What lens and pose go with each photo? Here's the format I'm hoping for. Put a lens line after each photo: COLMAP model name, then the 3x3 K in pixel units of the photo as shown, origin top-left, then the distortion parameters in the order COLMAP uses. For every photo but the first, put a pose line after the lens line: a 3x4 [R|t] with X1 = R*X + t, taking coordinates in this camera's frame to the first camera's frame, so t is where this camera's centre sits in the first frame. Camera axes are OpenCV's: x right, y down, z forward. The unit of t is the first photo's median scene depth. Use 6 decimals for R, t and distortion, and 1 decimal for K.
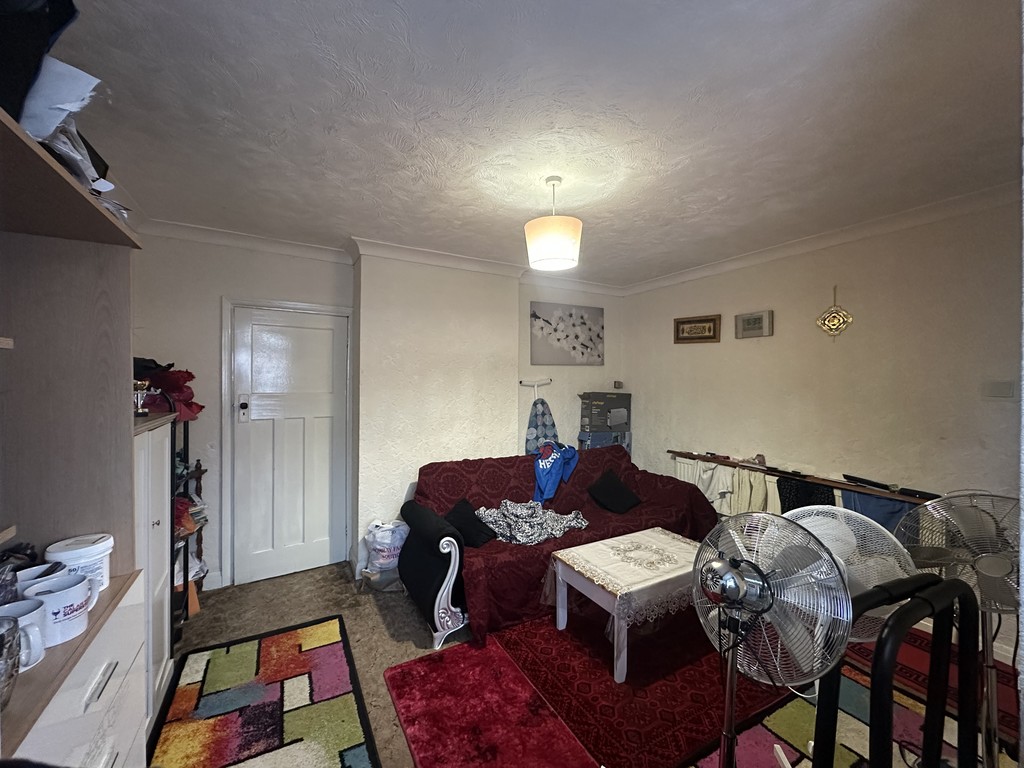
lens RADIAL K [[409.4, 0, 510.6], [0, 409.4, 383.2], [0, 0, 1]] dist [0.001801, 0.000098]
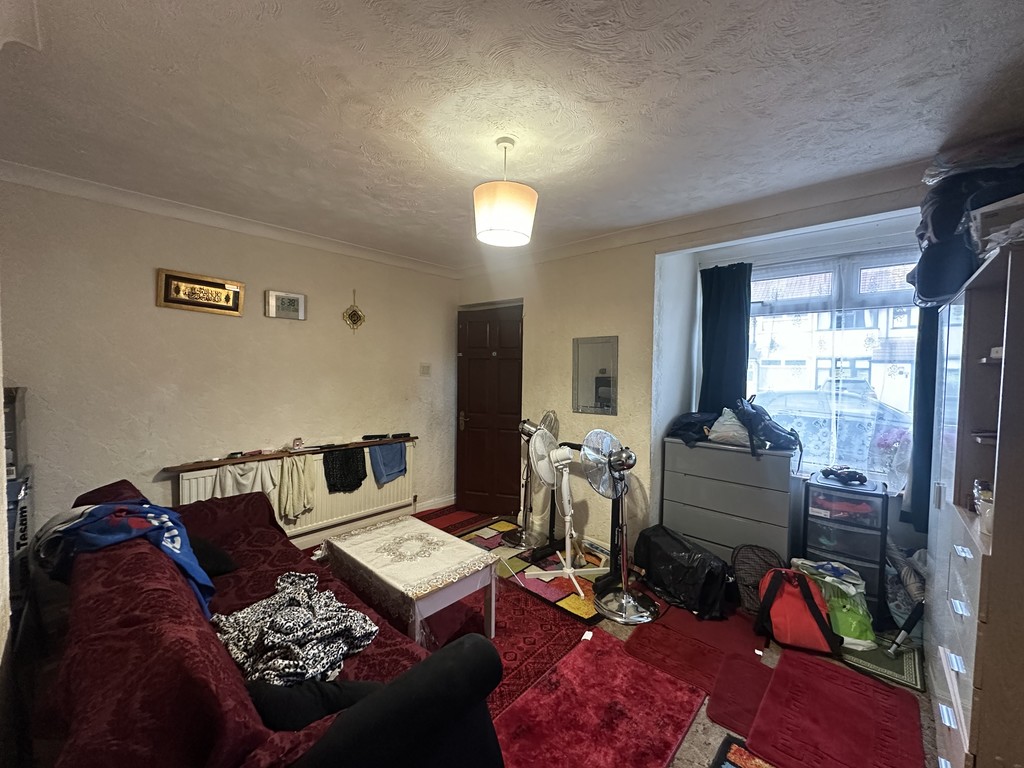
lens RADIAL K [[409.4, 0, 511.8], [0, 409.4, 381.8], [0, 0, 1]] dist [0.001801, 0.000098]
pose [[-0.319559, -0.042659, 0.946606, -0.504923], [-0.007075, 0.999066, 0.042635, -0.009292], [-0.947540, 0.006928, -0.319562, 0.840463]]
